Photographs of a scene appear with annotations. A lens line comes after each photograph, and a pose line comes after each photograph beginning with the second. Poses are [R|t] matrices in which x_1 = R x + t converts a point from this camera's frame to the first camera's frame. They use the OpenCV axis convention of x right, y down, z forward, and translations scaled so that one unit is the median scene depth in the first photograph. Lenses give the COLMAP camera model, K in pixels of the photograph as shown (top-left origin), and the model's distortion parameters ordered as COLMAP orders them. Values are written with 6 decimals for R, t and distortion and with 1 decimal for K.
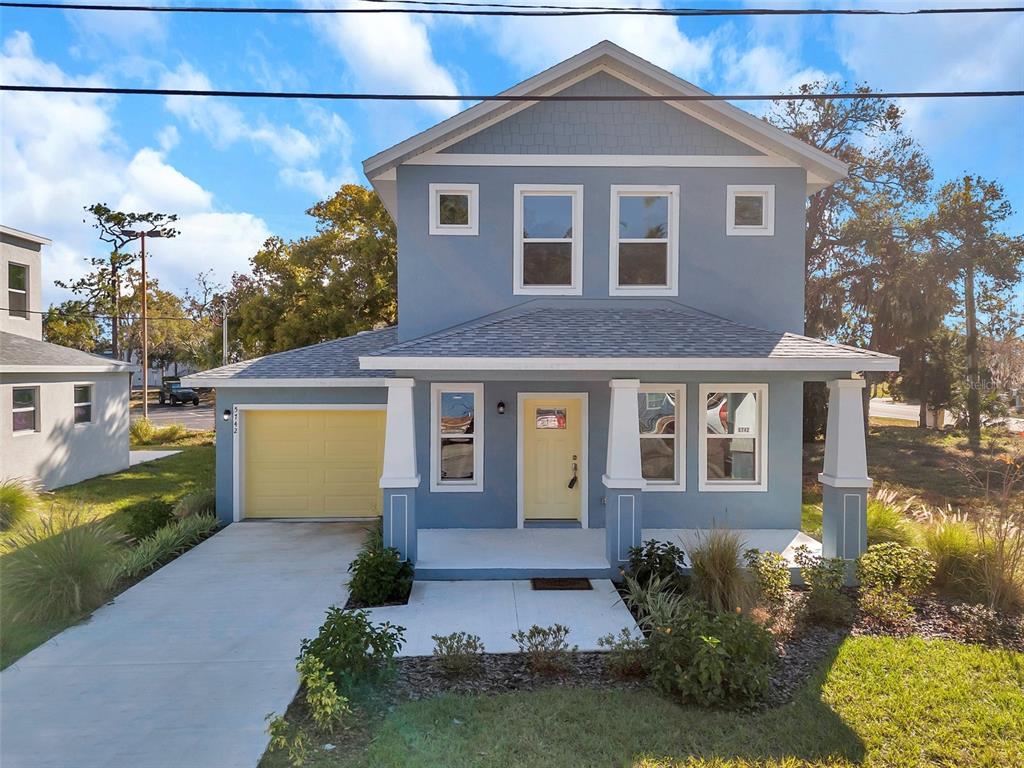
lens RADIAL K [[764.2, 0, 512.8], [0, 764.2, 377.9], [0, 0, 1]] dist [0.055390, -0.001494]
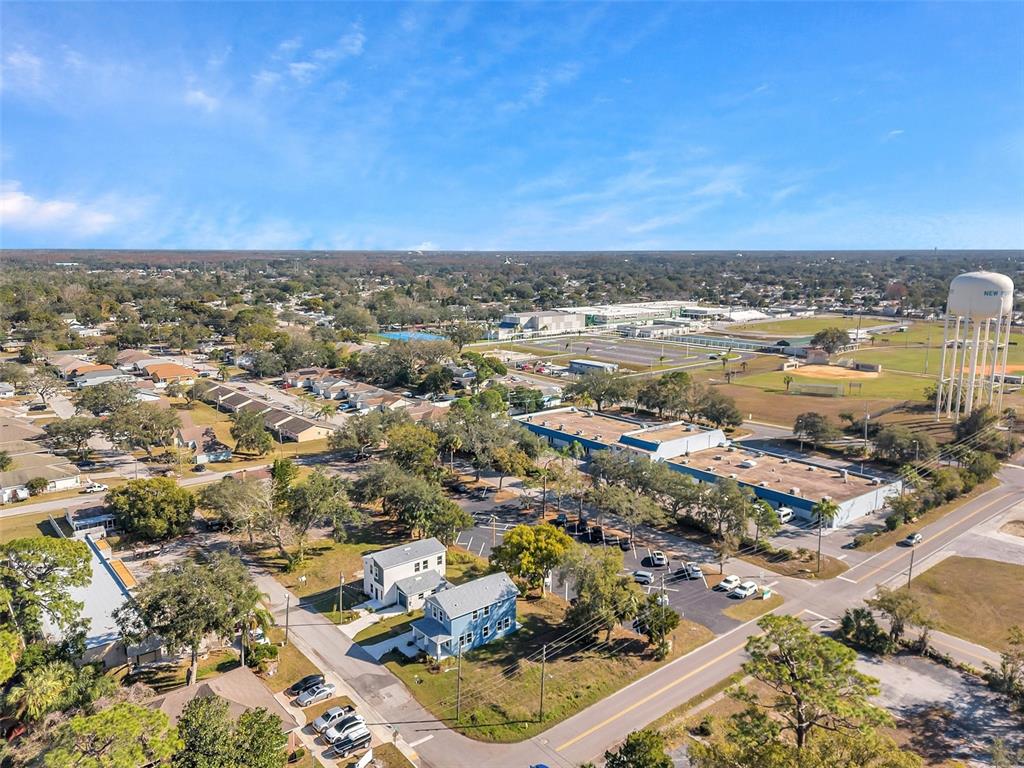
lens RADIAL K [[767.1, 0, 512.0], [0, 767.1, 384.0], [0, 0, 1]] dist [0.037205, -0.001849]
pose [[0.622429, 0.148075, -0.768542, 6.902188], [-0.019911, 0.984618, 0.173581, -4.253944], [0.782423, -0.092740, 0.615803, -3.441986]]
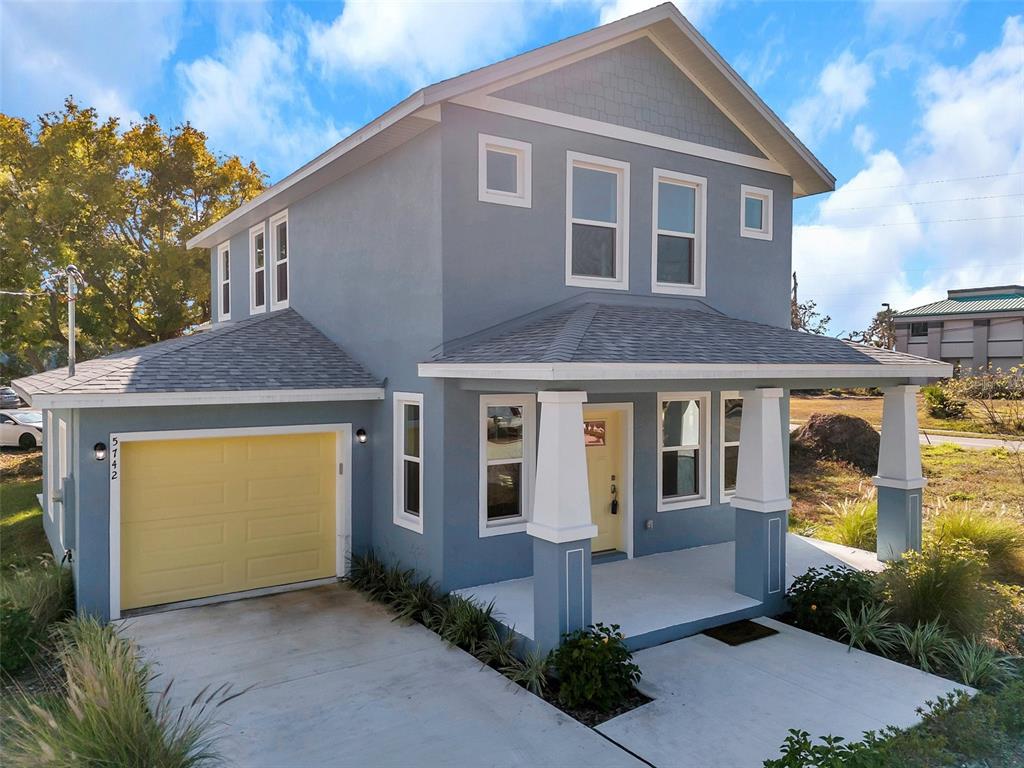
lens RADIAL K [[764.2, 0, 512.8], [0, 764.2, 377.9], [0, 0, 1]] dist [0.055390, -0.001494]
pose [[0.850237, -0.007200, 0.526351, -0.476985], [0.007578, 0.999970, 0.001438, -0.010983], [-0.526346, 0.002766, 0.850266, 0.329156]]
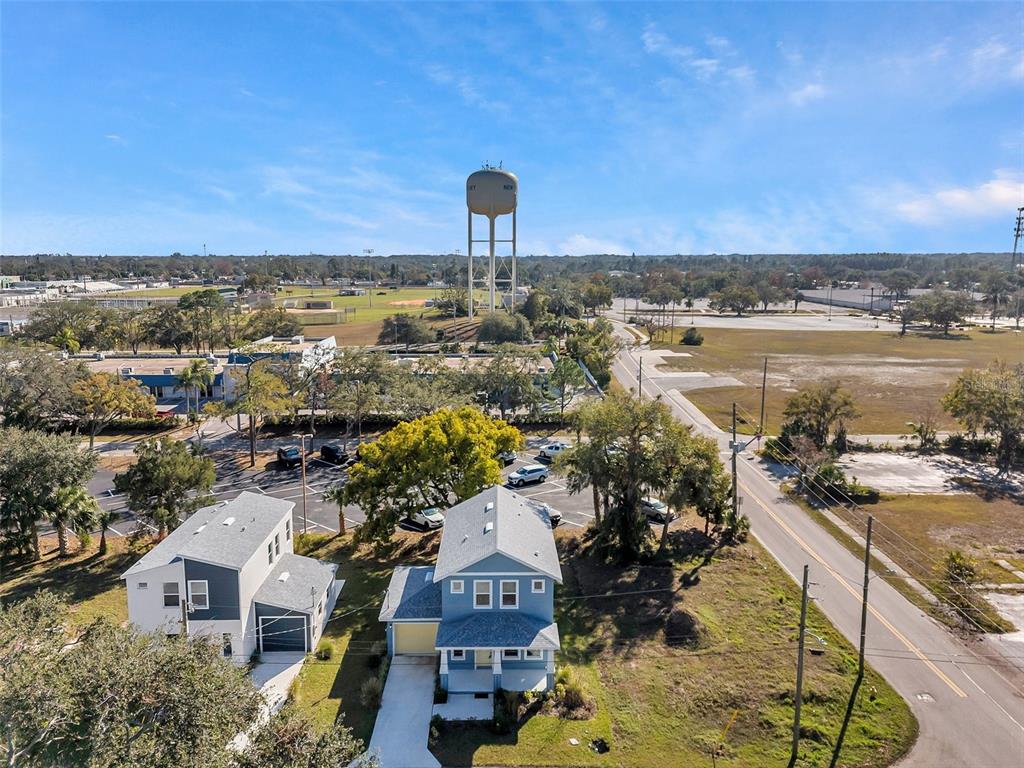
lens RADIAL K [[764.2, 0, 512.8], [0, 764.2, 377.9], [0, 0, 1]] dist [0.055390, -0.001494]
pose [[0.999861, 0.007378, -0.014949, 0.234473], [-0.005030, 0.988454, 0.151440, -1.743903], [0.015894, -0.151344, 0.988353, -2.444807]]
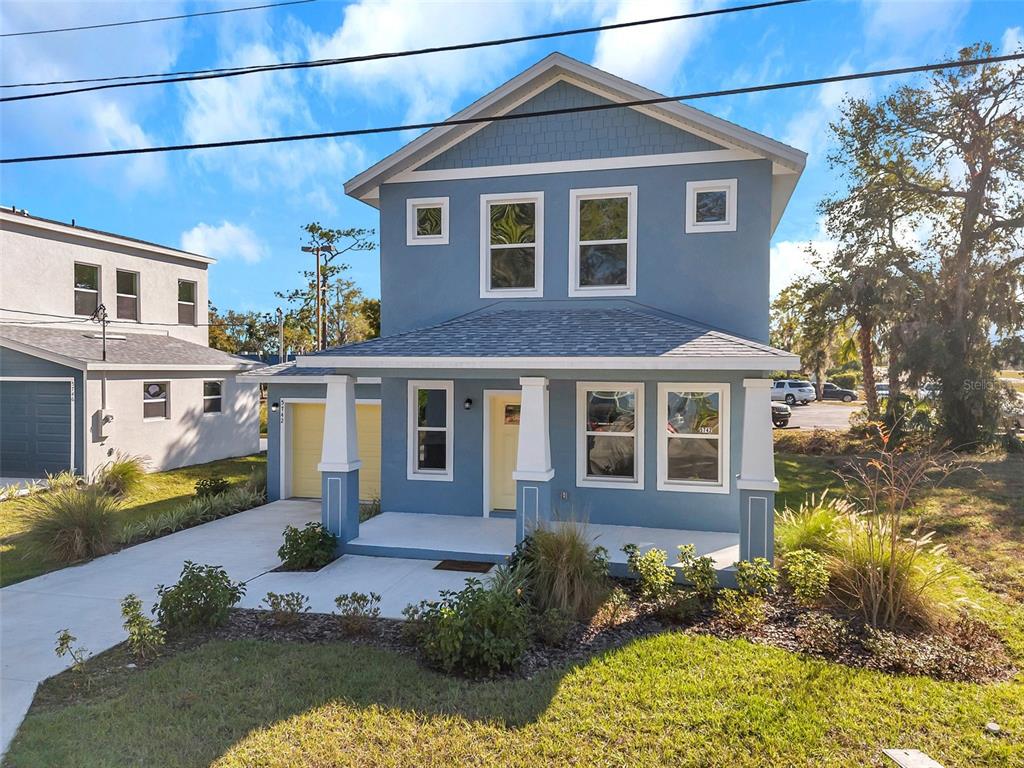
lens RADIAL K [[767.1, 0, 512.0], [0, 767.1, 384.0], [0, 0, 1]] dist [0.037205, -0.001849]
pose [[0.957742, 0.007792, -0.287523, 0.350009], [-0.005211, 0.999939, 0.009741, 0.000262], [0.287582, -0.007832, 0.957724, -0.013917]]
